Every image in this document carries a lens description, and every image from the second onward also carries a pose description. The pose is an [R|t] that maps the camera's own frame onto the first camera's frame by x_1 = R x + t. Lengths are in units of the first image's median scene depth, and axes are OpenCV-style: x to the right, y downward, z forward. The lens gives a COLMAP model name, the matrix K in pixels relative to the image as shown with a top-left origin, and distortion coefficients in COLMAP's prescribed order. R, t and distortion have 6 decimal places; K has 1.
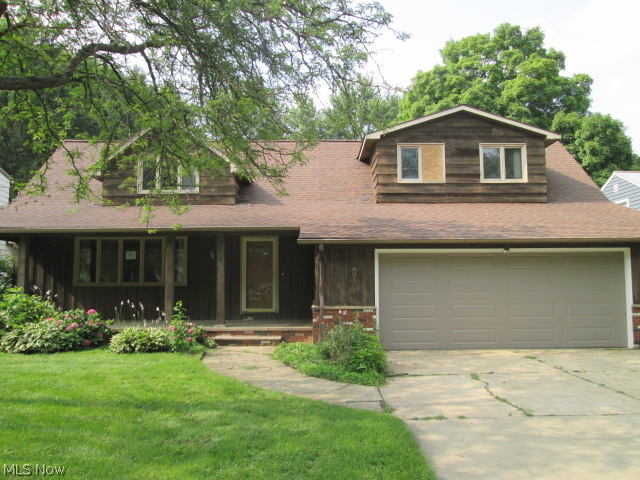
lens RADIAL K [[528.5, 0, 320.0], [0, 528.5, 238.9], [0, 0, 1]] dist [-0.042761, 0.013441]
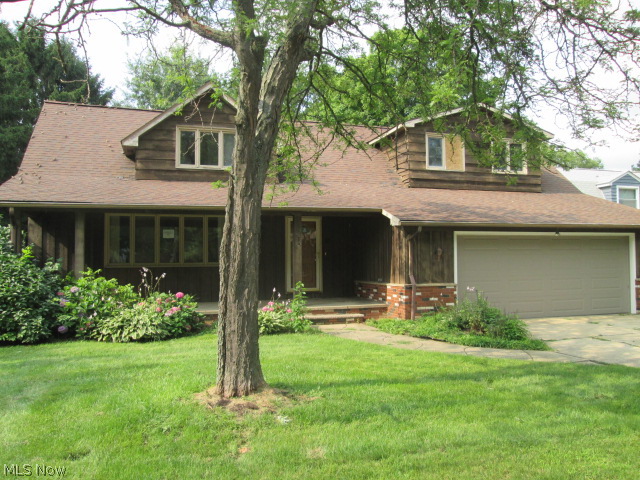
lens RADIAL K [[528.5, 0, 319.8], [0, 528.5, 240.5], [0, 0, 1]] dist [-0.042761, 0.013441]
pose [[0.955698, 0.007131, 0.294263, -0.454589], [-0.019746, 0.999008, 0.039921, 0.000122], [-0.293687, -0.043963, 0.954890, 0.034608]]
